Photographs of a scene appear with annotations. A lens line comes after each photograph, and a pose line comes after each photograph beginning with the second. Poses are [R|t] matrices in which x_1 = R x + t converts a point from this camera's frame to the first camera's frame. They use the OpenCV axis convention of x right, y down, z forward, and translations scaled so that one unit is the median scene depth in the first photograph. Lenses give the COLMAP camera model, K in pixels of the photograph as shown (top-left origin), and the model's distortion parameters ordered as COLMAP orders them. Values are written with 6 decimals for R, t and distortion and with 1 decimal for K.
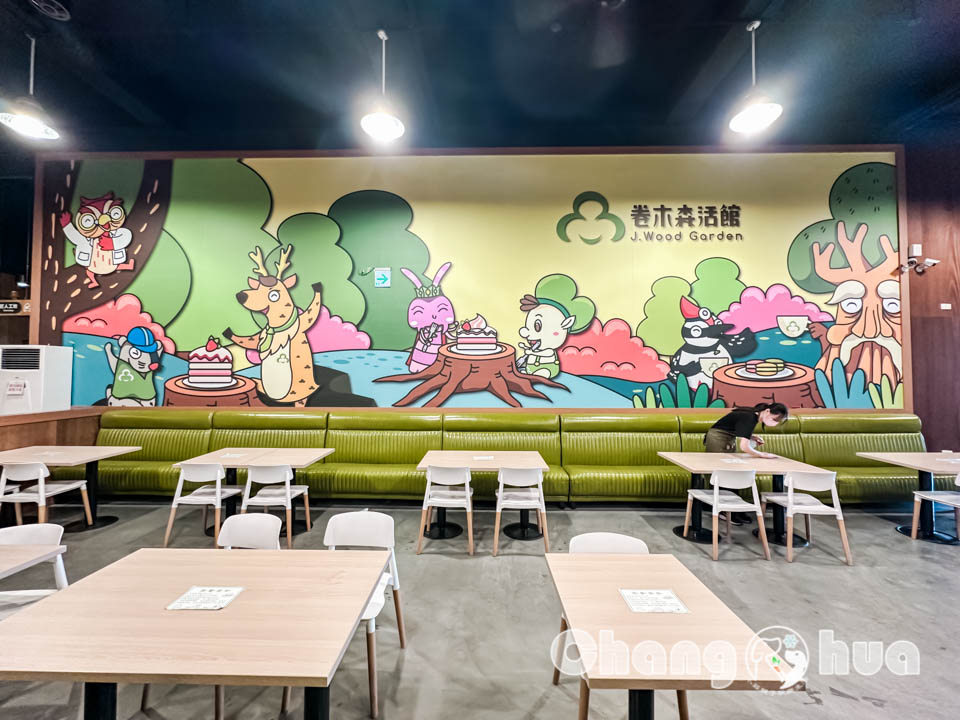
lens RADIAL K [[364.0, 0, 480.0], [0, 364.0, 360.0], [0, 0, 1]] dist [-0.001396, -0.000140]
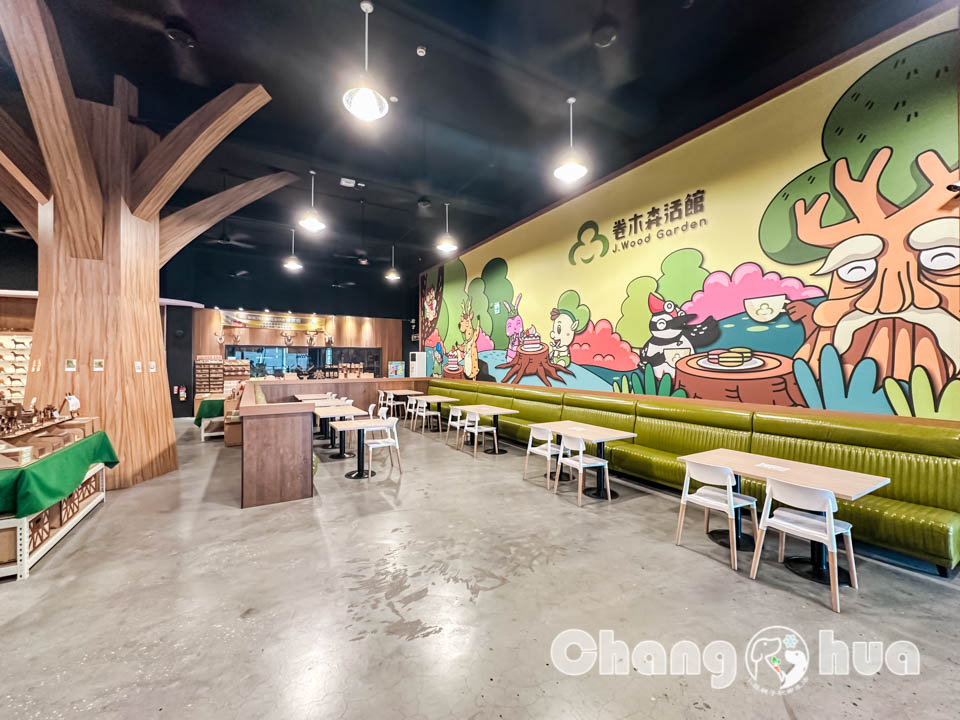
lens RADIAL K [[382.0, 0, 480.0], [0, 382.0, 360.0], [0, 0, 1]] dist [-0.000282, 0.000075]
pose [[0.531353, -0.005353, -0.847134, 1.252796], [0.024310, 0.999665, 0.008932, 0.002961], [0.846802, -0.025340, 0.531305, -0.047113]]
